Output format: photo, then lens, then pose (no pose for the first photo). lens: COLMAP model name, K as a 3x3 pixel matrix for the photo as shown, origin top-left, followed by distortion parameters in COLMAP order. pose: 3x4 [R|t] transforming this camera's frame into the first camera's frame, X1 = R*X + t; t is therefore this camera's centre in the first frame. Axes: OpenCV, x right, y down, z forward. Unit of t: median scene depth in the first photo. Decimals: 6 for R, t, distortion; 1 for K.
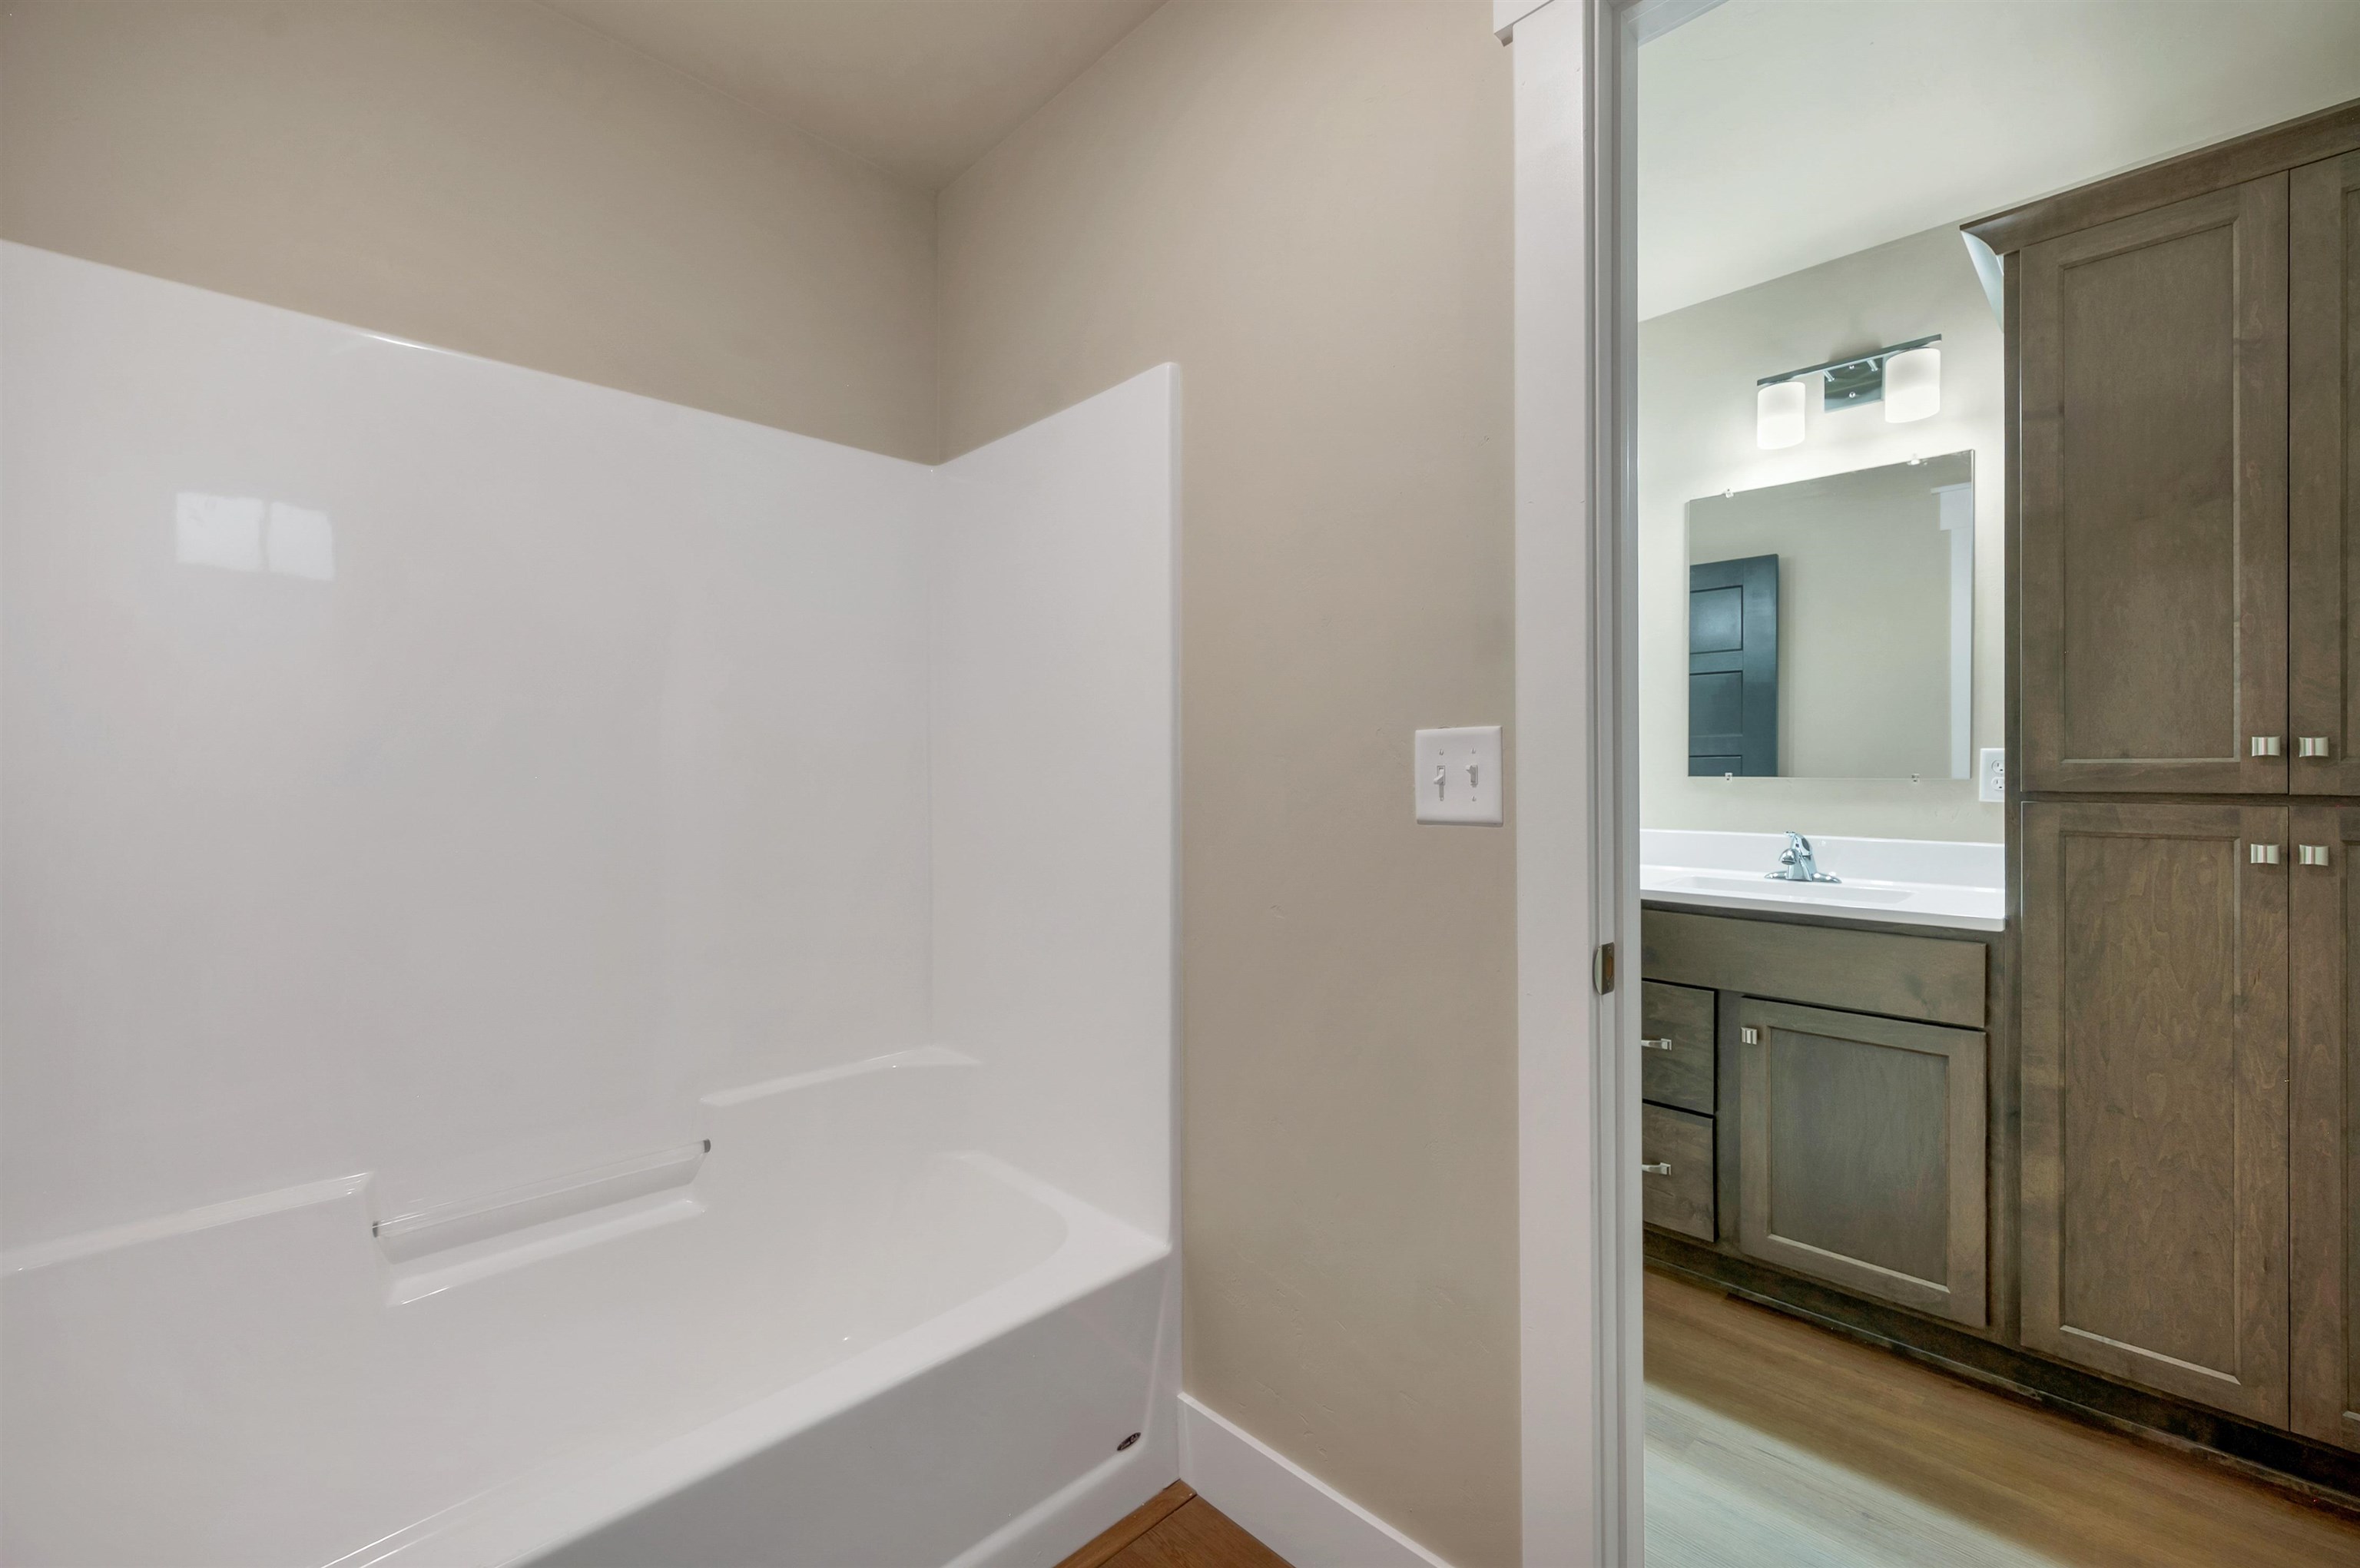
lens RADIAL K [[962.8, 0, 1200.3], [0, 962.8, 778.2], [0, 0, 1]] dist [-0.003784, -0.000308]
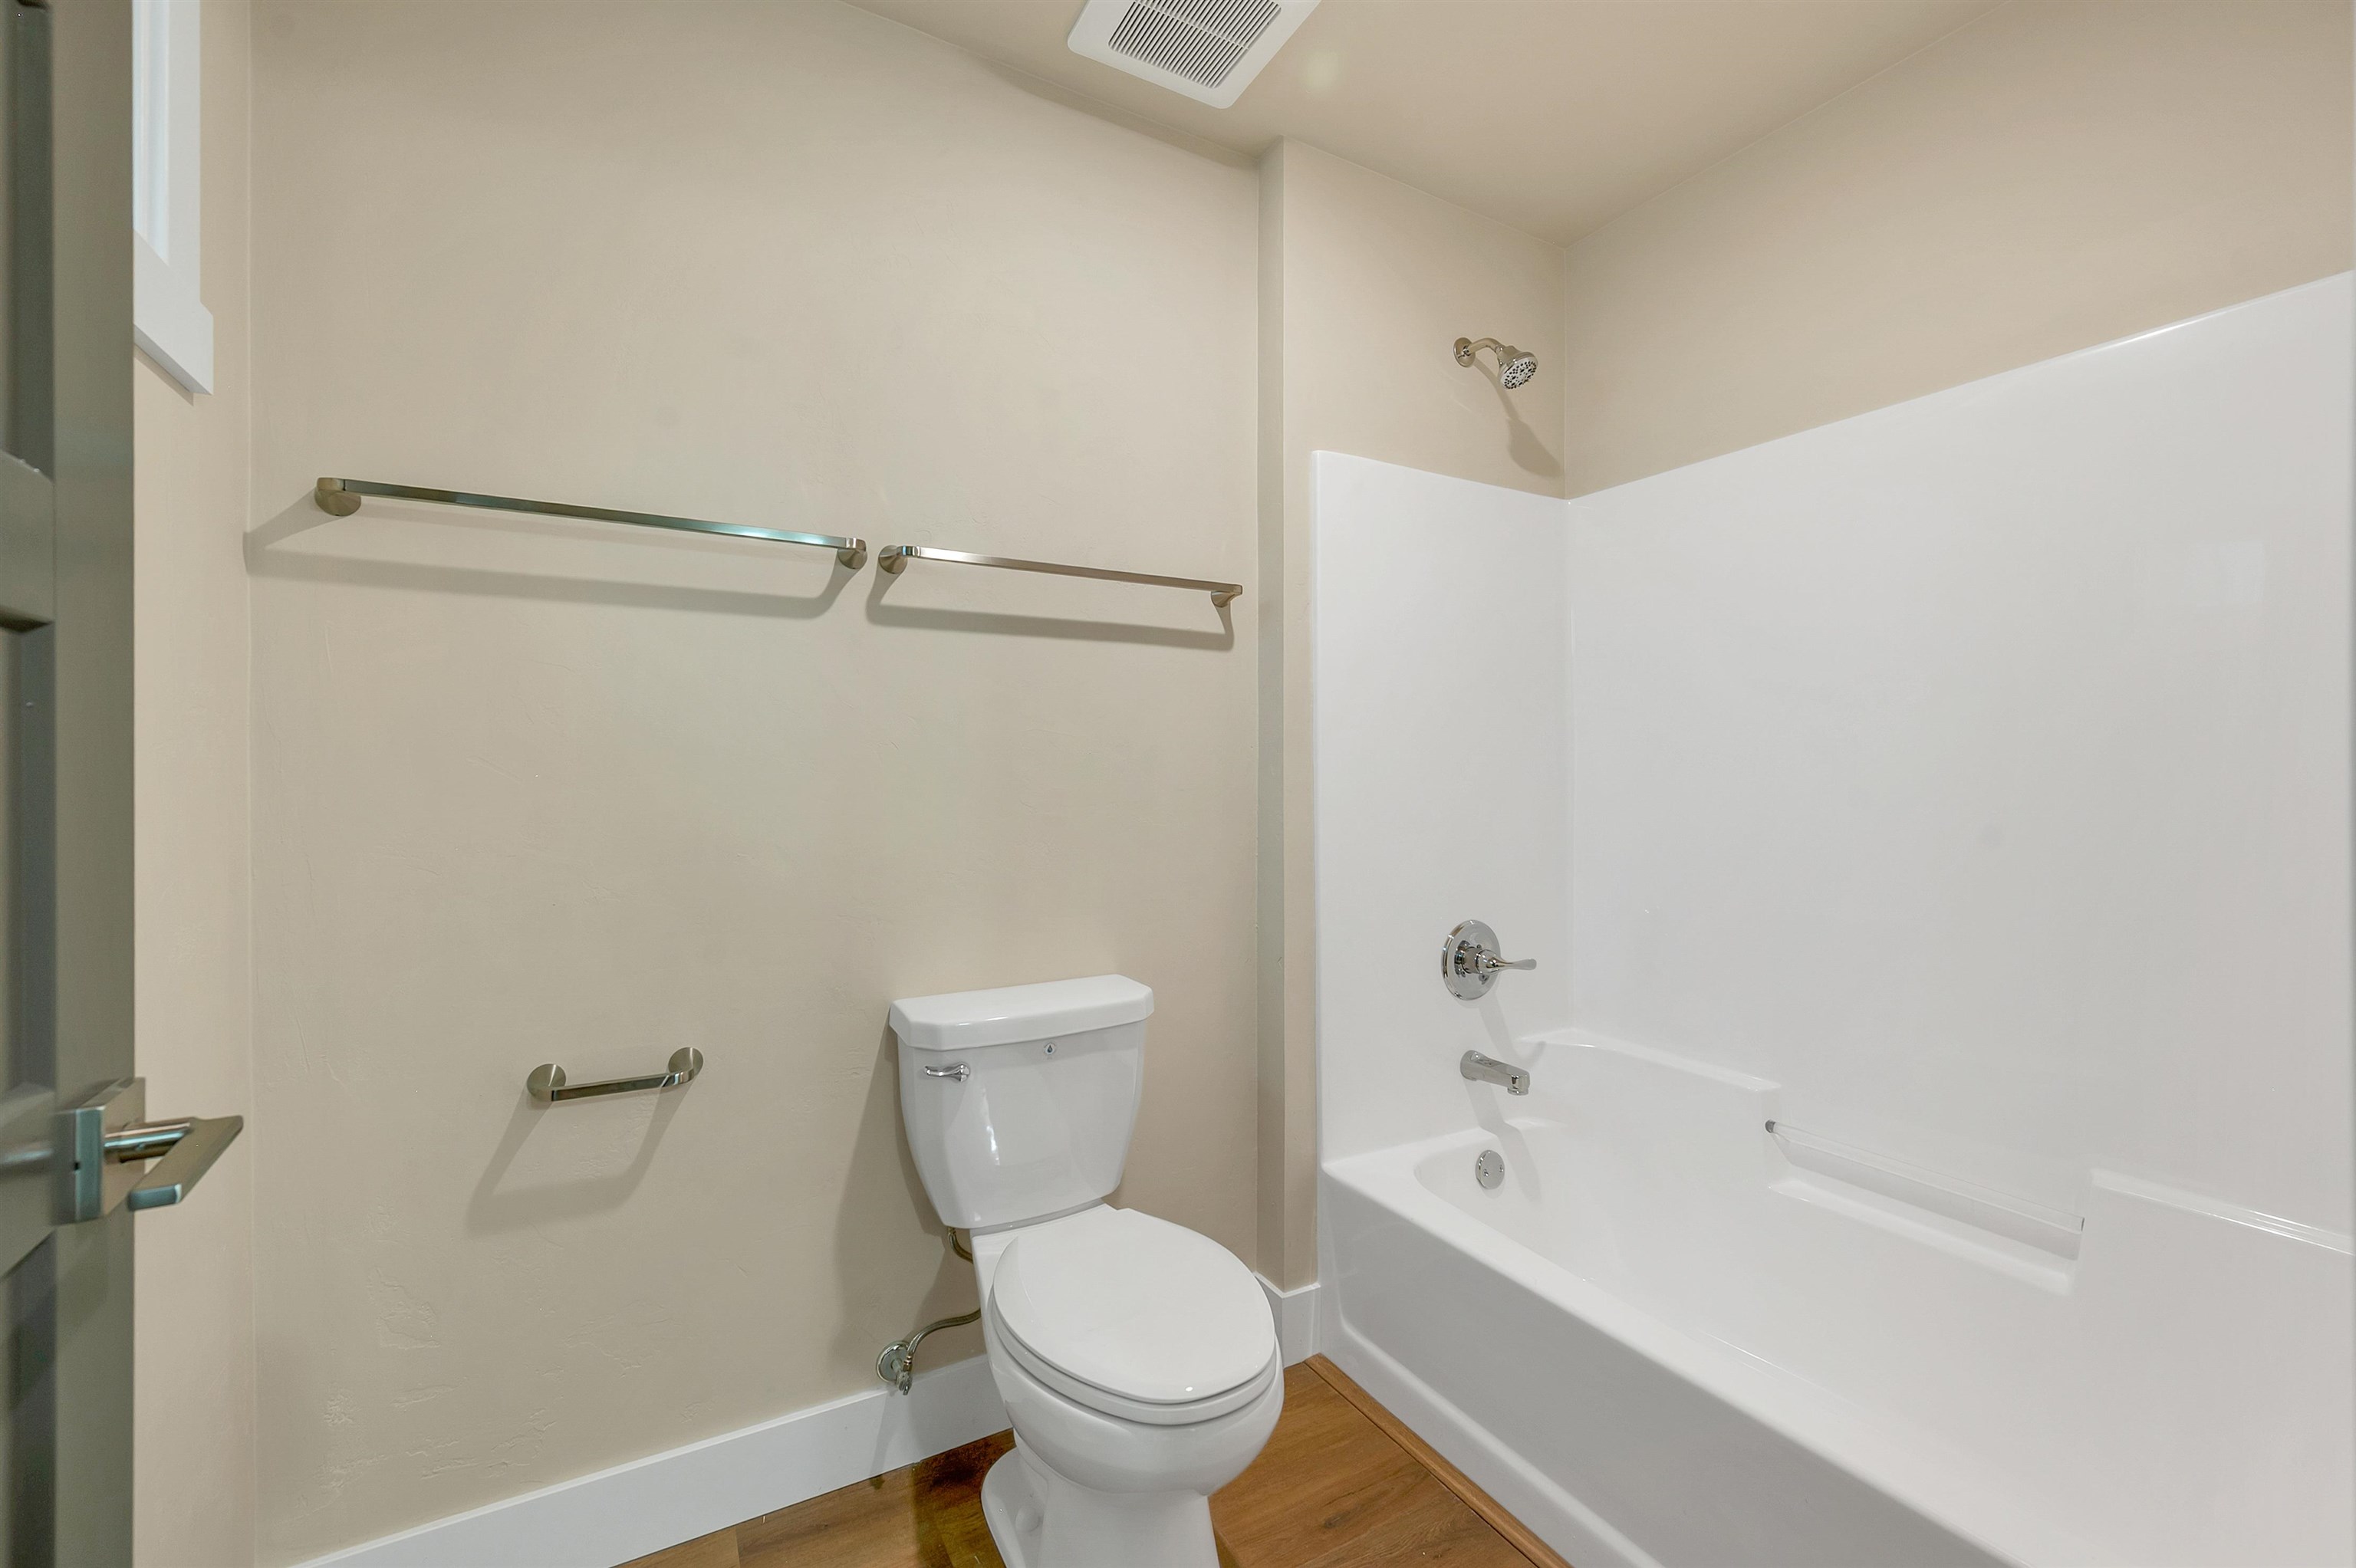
lens RADIAL K [[961.1, 0, 1198.3], [0, 961.1, 778.2], [0, 0, 1]] dist [-0.003784, -0.000308]
pose [[-0.262863, 0.003649, -0.964826, 0.592822], [-0.004123, 0.999979, 0.004905, -0.010391], [0.964824, 0.005267, -0.262842, 0.563723]]
